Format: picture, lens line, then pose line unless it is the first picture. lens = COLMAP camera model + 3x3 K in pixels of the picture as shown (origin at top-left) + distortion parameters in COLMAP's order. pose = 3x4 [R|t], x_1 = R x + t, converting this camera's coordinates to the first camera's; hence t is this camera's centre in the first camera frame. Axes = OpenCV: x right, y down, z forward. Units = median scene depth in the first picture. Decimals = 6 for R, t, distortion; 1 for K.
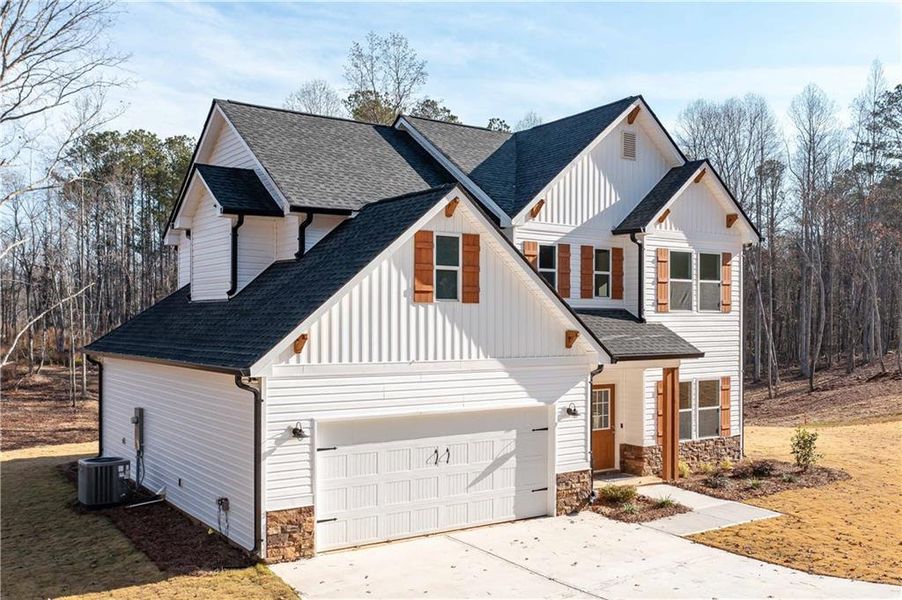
lens RADIAL K [[838.7, 0, 512.8], [0, 838.7, 319.6], [0, 0, 1]] dist [-0.003481, 0.003121]
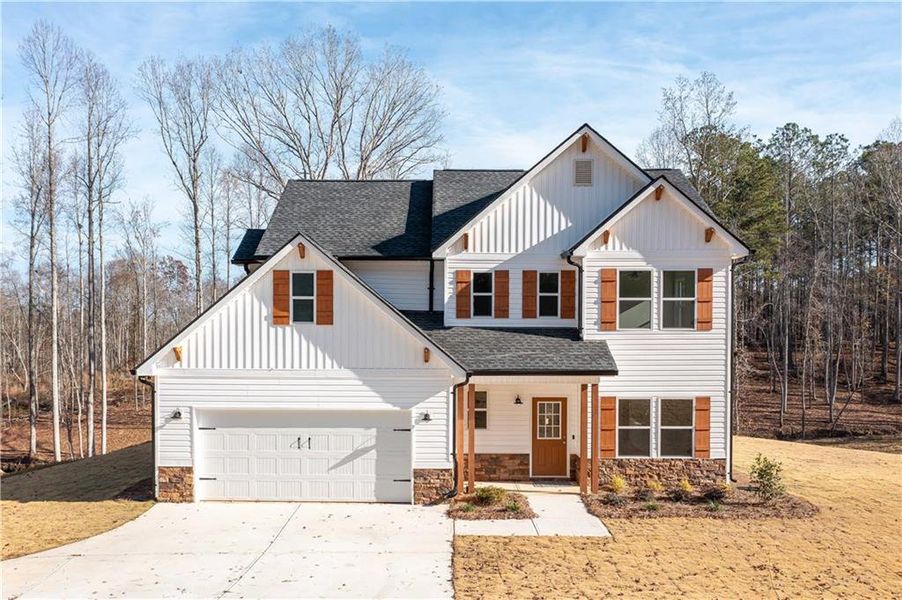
lens RADIAL K [[733.3, 0, 468.1], [0, 733.3, 345.2], [0, 0, 1]] dist [-0.006422, -0.001628]
pose [[0.809925, 0.009231, -0.586461, 0.703291], [-0.000958, 0.999896, 0.014416, -0.004595], [0.586533, -0.011114, 0.809849, 0.207818]]
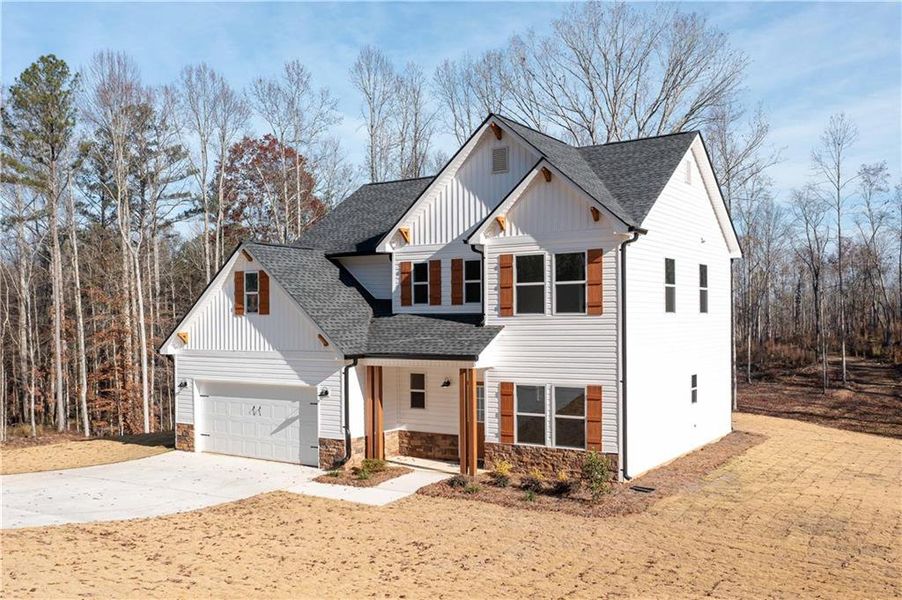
lens RADIAL K [[838.7, 0, 512.8], [0, 838.7, 319.6], [0, 0, 1]] dist [-0.003481, 0.003121]
pose [[0.373159, -0.001297, -0.927766, 1.412313], [0.009713, 0.999950, 0.002509, -0.008798], [0.927716, -0.009948, 0.373153, 0.768986]]
